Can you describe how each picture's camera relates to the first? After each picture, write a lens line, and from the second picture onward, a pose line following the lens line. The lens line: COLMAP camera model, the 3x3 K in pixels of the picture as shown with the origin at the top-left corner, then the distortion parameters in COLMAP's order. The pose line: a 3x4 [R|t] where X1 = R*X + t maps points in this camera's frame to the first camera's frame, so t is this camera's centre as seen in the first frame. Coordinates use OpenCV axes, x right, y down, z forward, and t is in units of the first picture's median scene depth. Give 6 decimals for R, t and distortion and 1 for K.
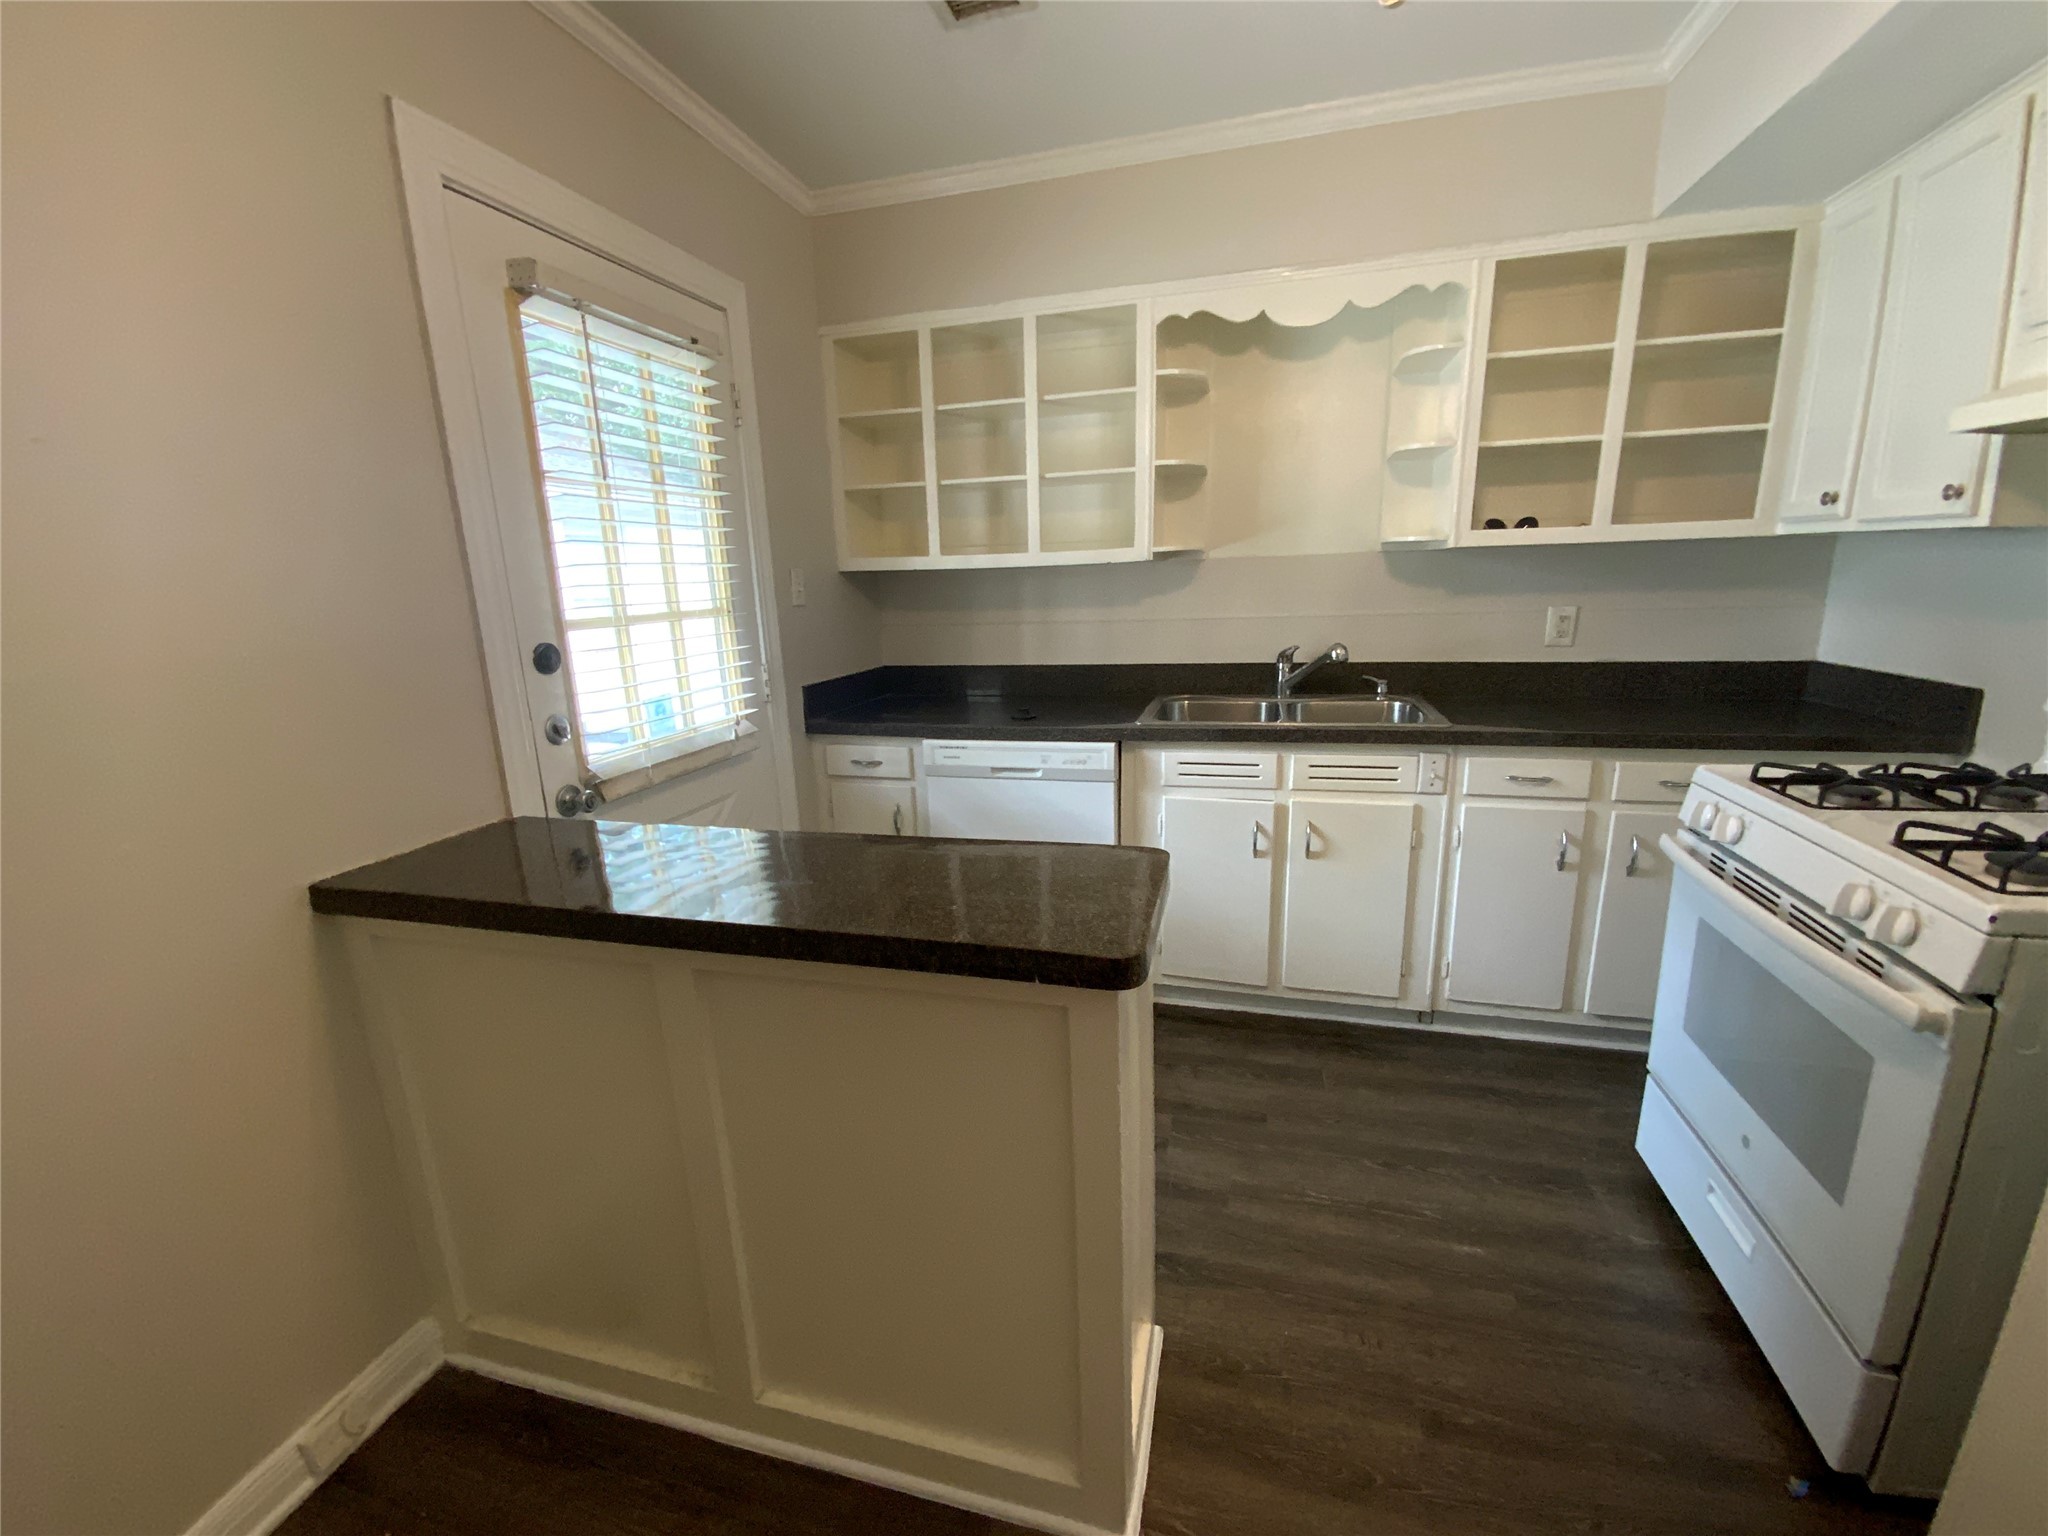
lens RADIAL K [[828.1, 0, 1024.0], [0, 828.1, 768.0], [0, 0, 1]] dist [0.012746, -0.015334]
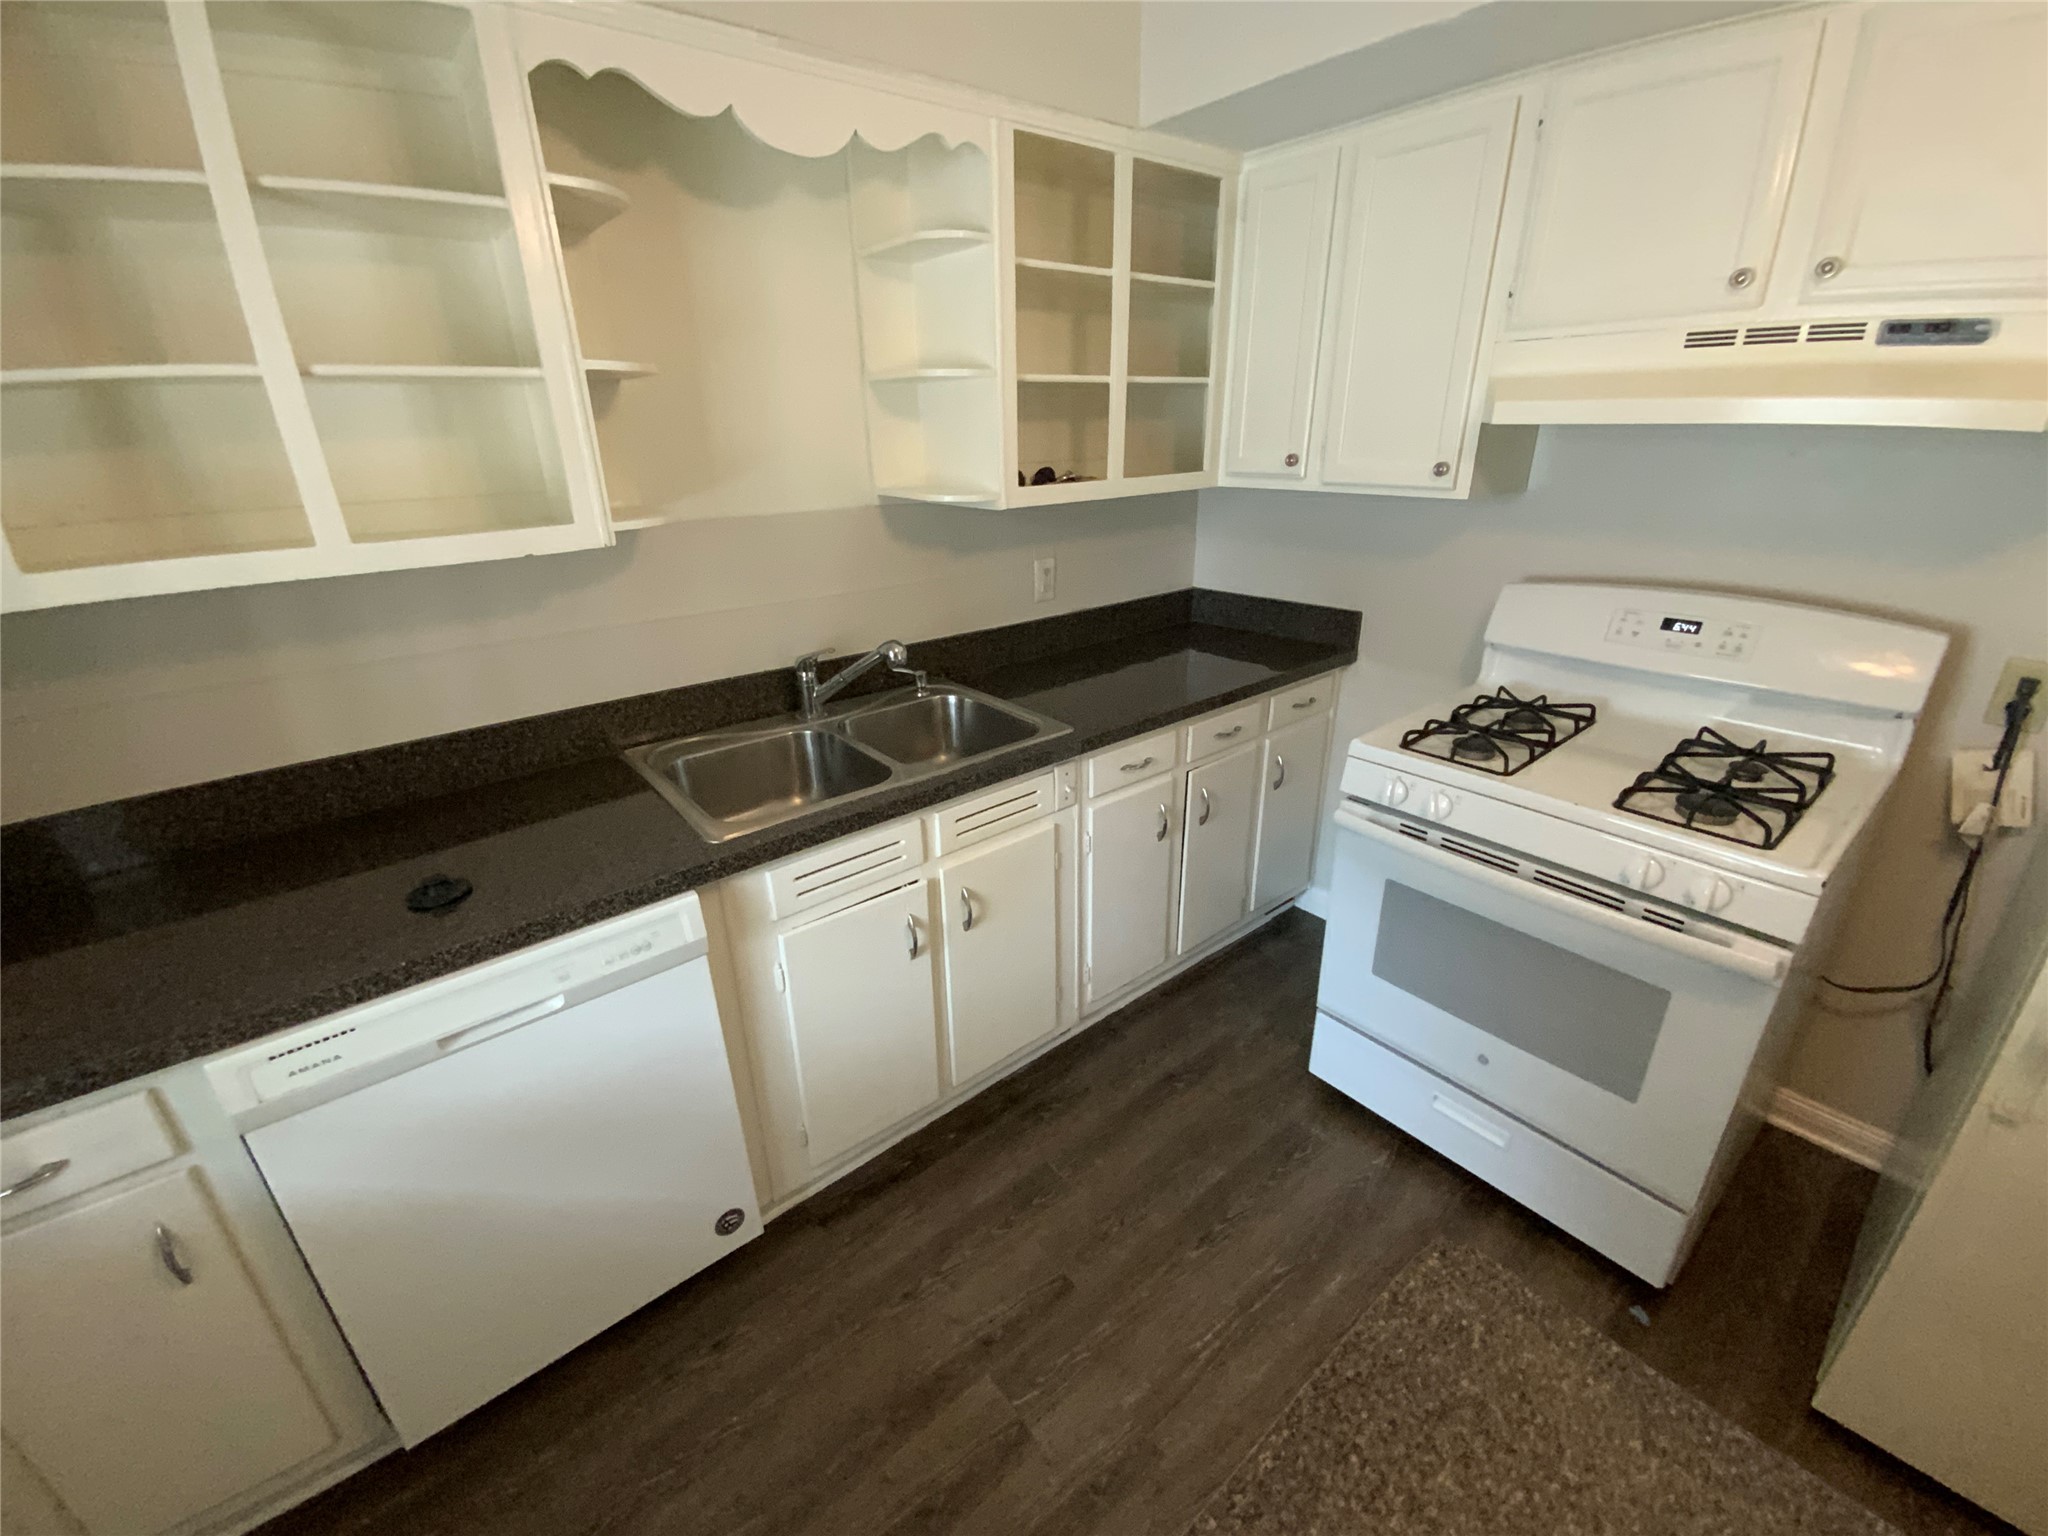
lens RADIAL K [[828.1, 0, 1024.0], [0, 828.1, 768.0], [0, 0, 1]] dist [0.012746, -0.015334]
pose [[0.576896, -0.292523, 0.762641, -0.175875], [0.186278, 0.956186, 0.225851, -0.209629], [-0.795293, 0.011770, 0.606111, 0.513539]]
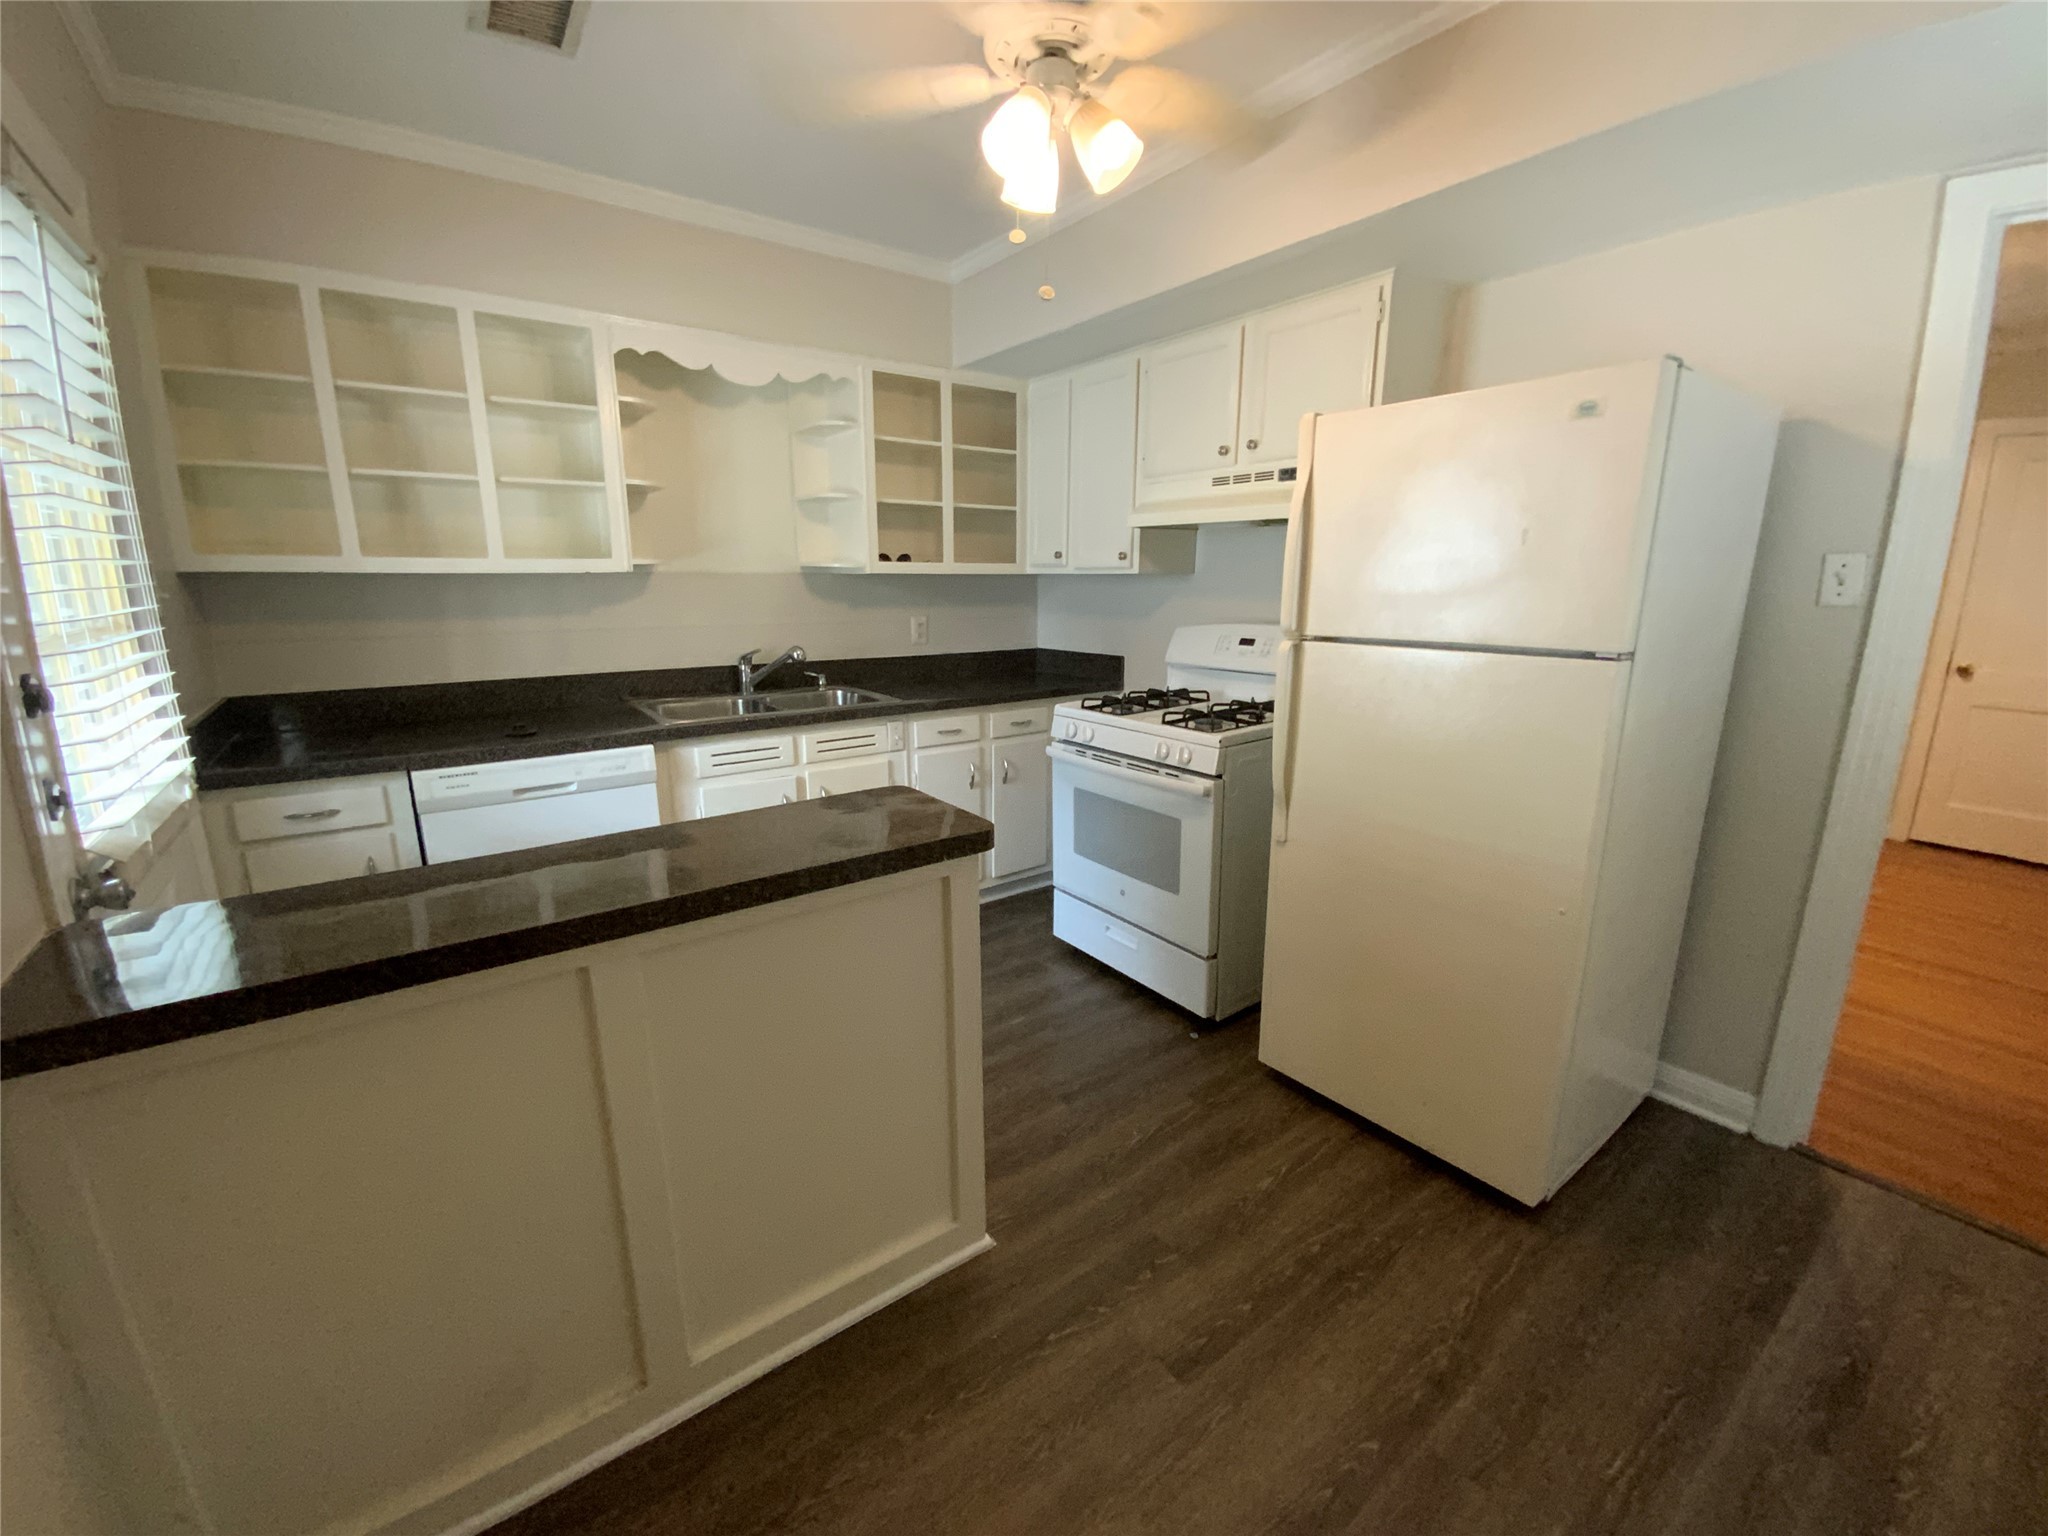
lens RADIAL K [[830.7, 0, 1021.9], [0, 830.7, 777.5], [0, 0, 1]] dist [0.001115, -0.000106]
pose [[0.613356, -0.150881, 0.775260, -0.457150], [0.157397, 0.985245, 0.067222, 0.014458], [-0.773964, 0.080792, 0.628054, -0.028162]]
